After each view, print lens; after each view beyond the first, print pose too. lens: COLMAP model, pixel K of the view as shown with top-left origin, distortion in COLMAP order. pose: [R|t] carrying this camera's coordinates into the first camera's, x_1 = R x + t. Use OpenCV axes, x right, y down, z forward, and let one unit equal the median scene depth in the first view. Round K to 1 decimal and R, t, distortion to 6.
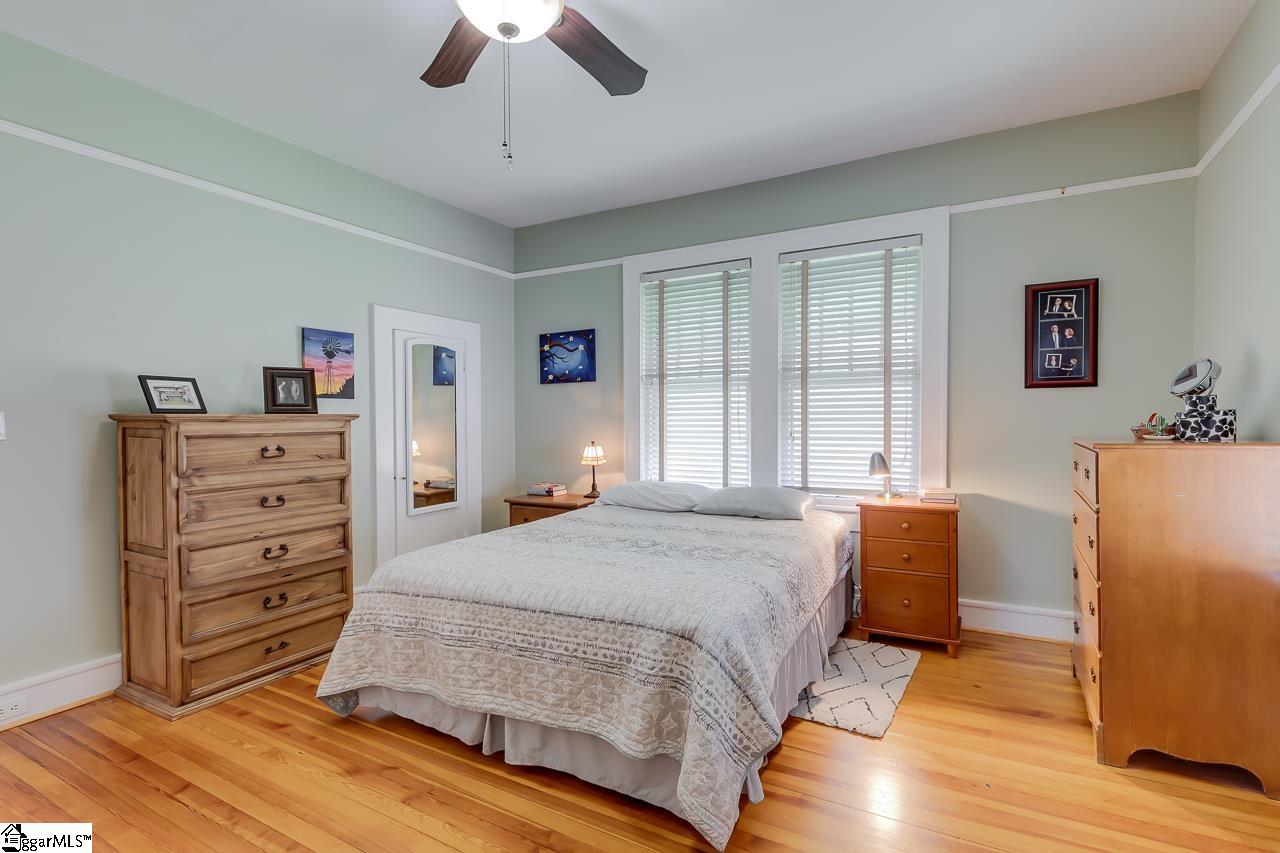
lens RADIAL K [[603.9, 0, 663.1], [0, 603.9, 428.9], [0, 0, 1]] dist [0.002927, -0.000577]
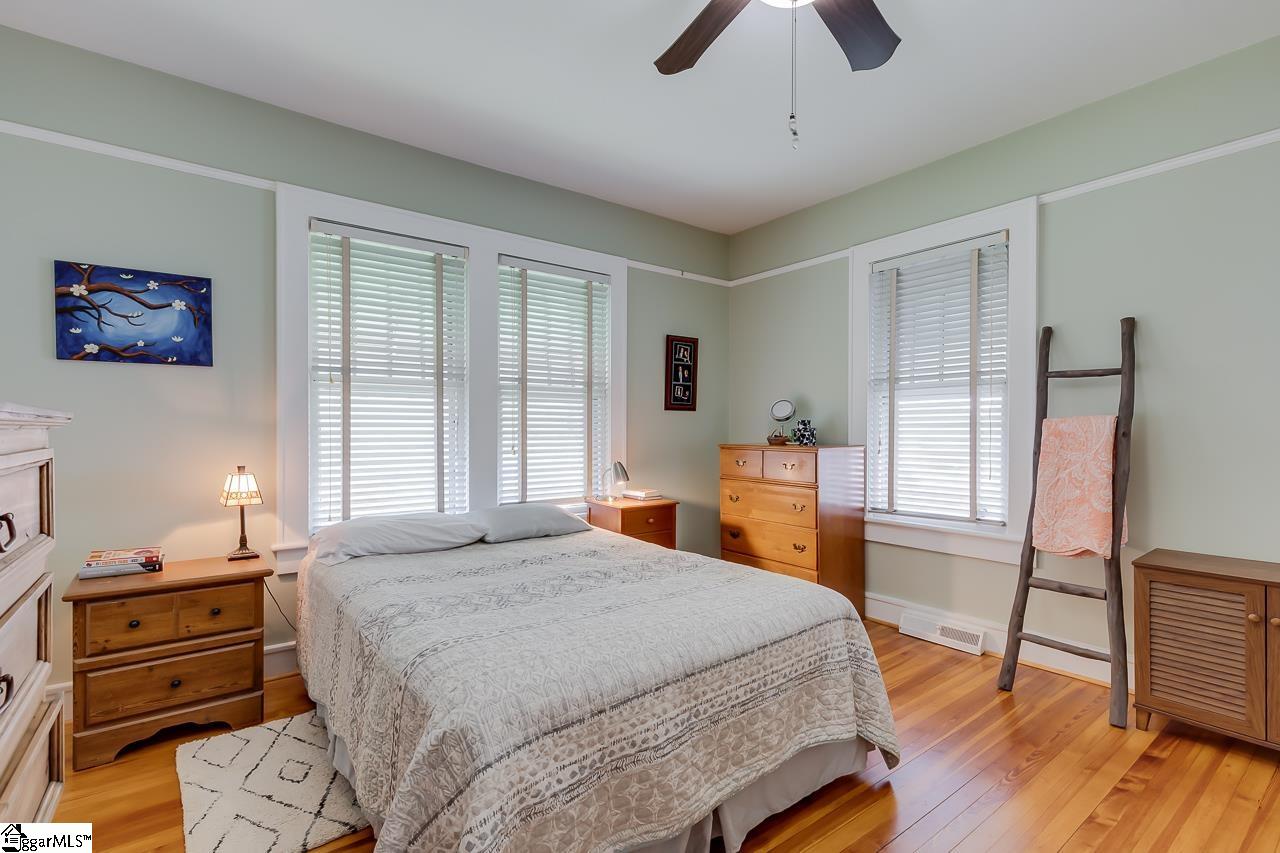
lens RADIAL K [[603.9, 0, 663.1], [0, 603.9, 428.9], [0, 0, 1]] dist [0.002927, -0.000577]
pose [[0.397480, 0.010248, 0.917554, -0.659155], [0.009647, 0.999836, -0.015346, -0.004083], [-0.917560, 0.014951, 0.397316, 0.475640]]
